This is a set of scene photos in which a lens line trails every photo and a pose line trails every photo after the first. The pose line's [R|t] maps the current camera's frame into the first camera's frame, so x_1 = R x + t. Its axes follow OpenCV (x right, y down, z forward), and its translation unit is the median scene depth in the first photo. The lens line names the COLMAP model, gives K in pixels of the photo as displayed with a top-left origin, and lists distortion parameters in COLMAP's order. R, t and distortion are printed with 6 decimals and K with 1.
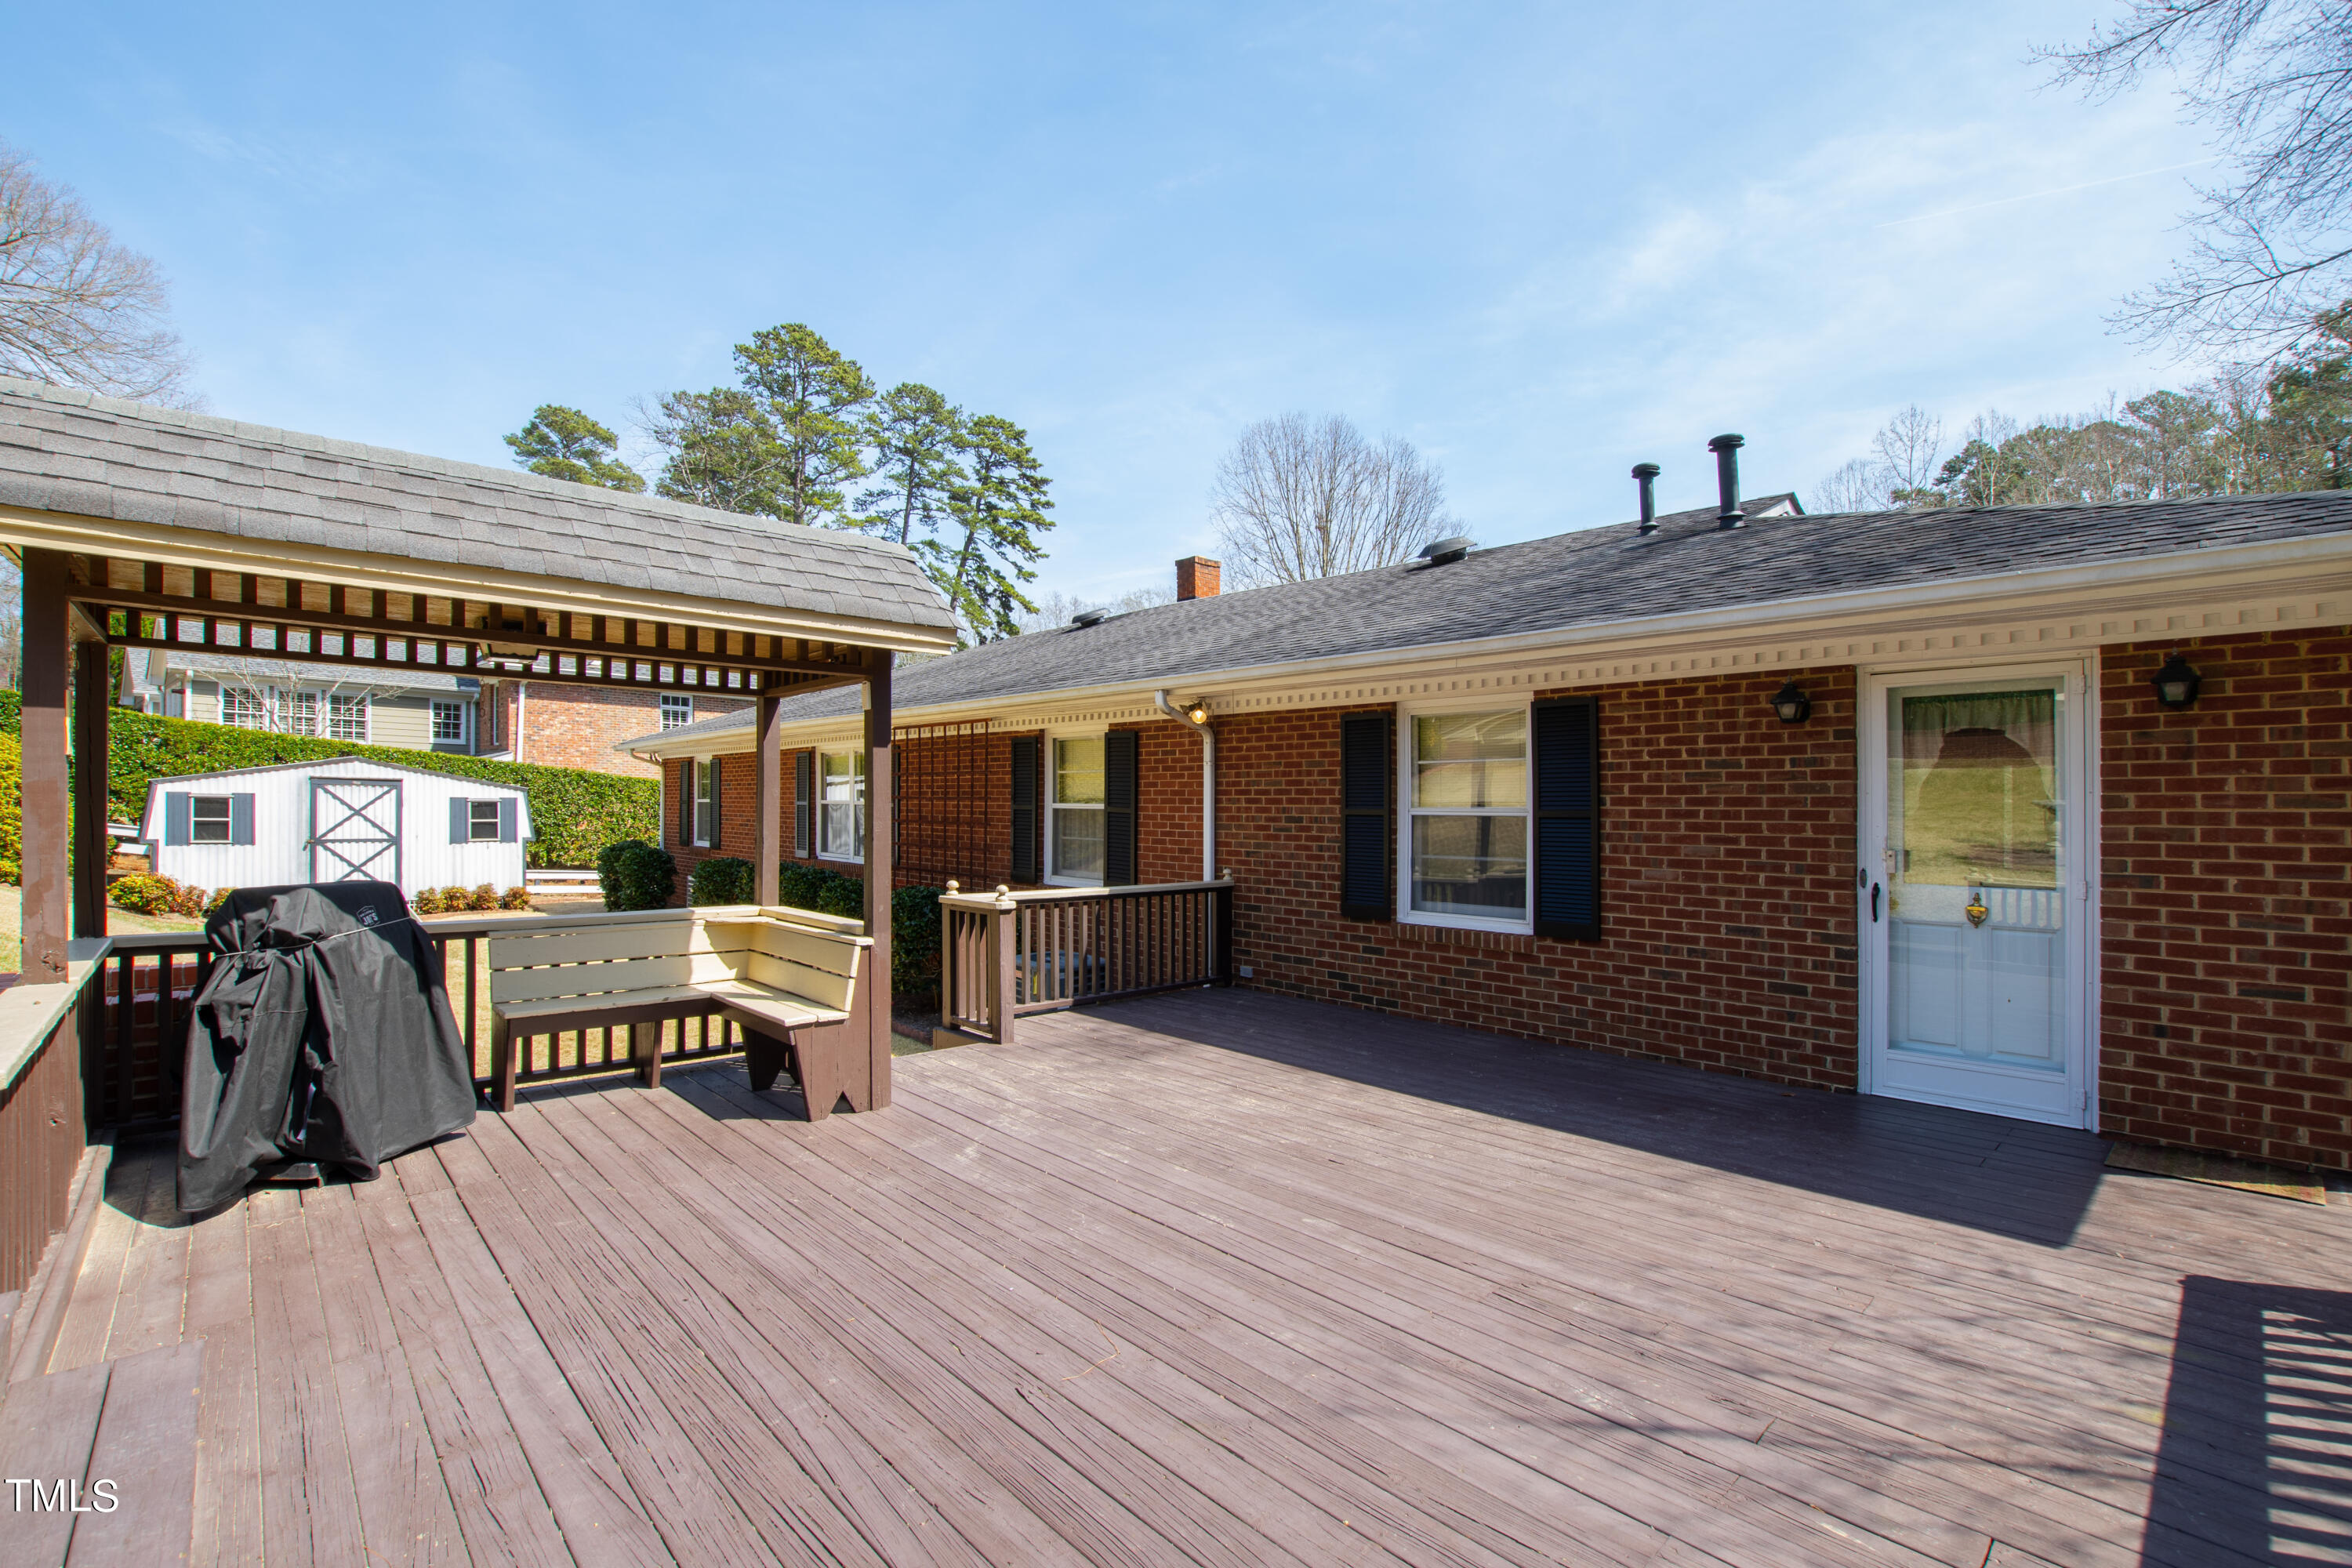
lens RADIAL K [[1078.5, 0, 1175.6], [0, 1078.5, 791.4], [0, 0, 1]] dist [-0.043064, 0.011713]
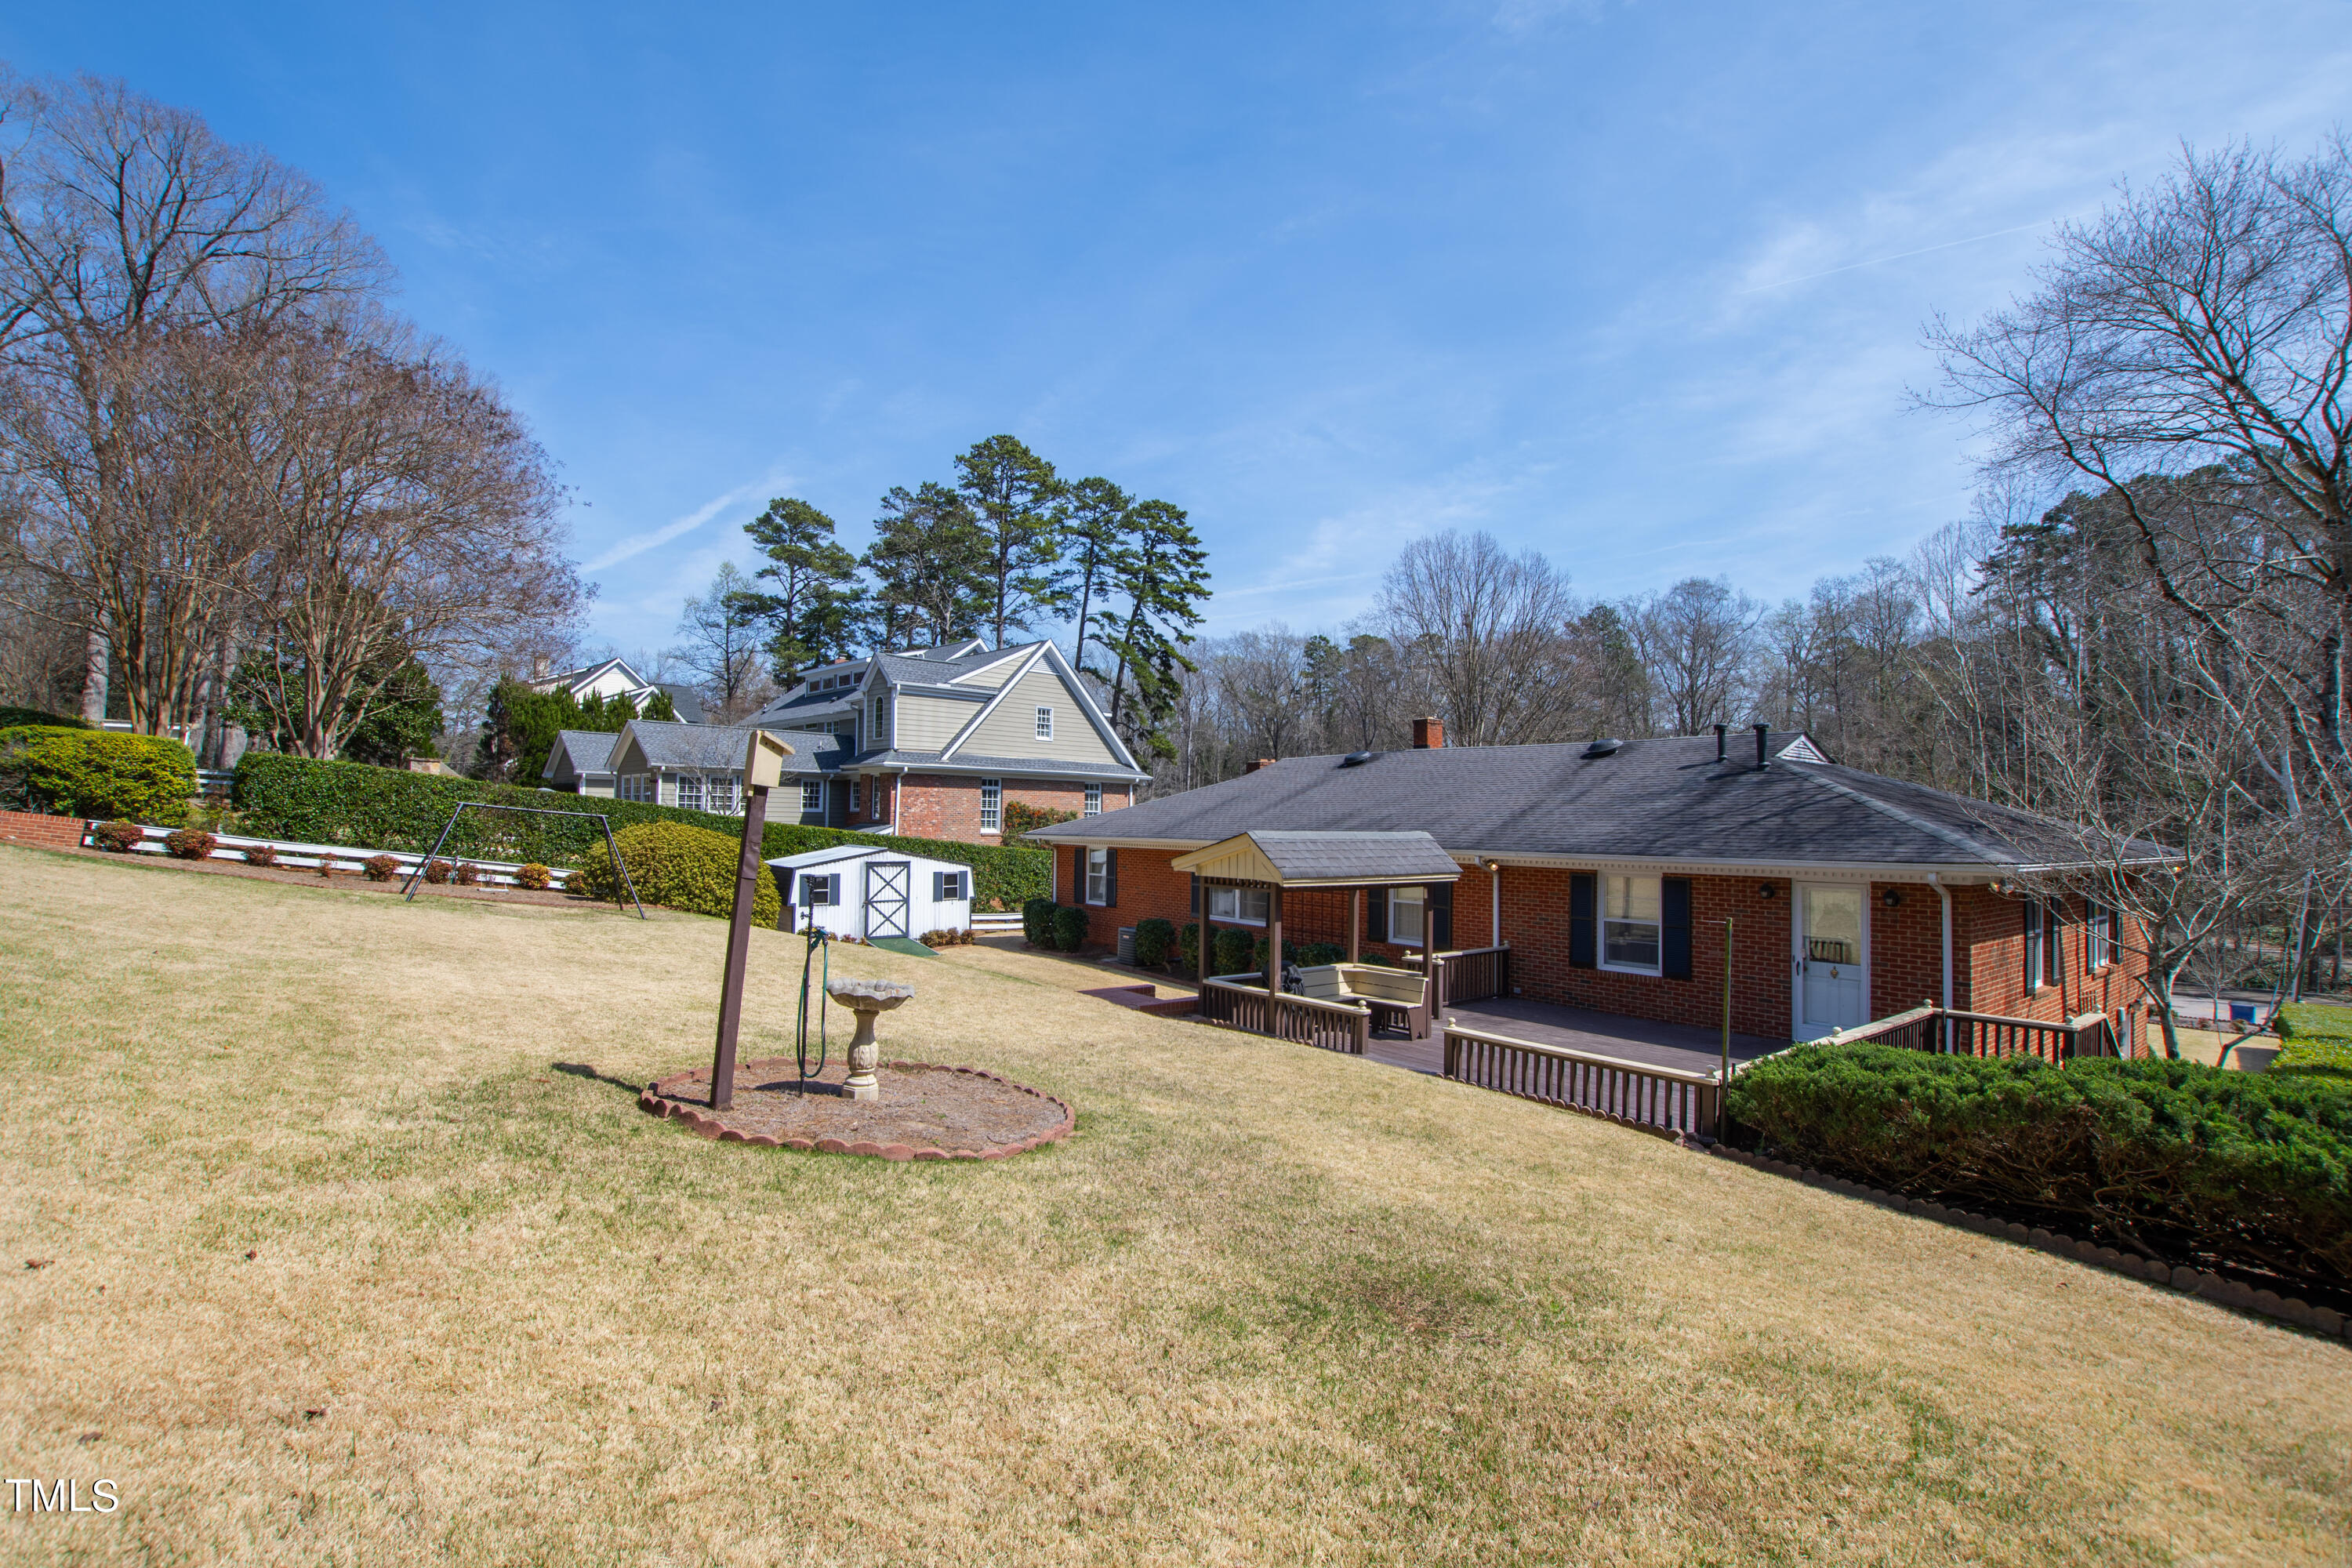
lens RADIAL K [[1102.9, 0, 1176.5], [0, 1102.9, 827.8], [0, 0, 1]] dist [-0.026111, -0.000494]
pose [[0.997300, 0.002836, -0.073375, -0.067390], [-0.001136, 0.999730, 0.023199, -0.030233], [0.073421, -0.023053, 0.997035, -0.179624]]
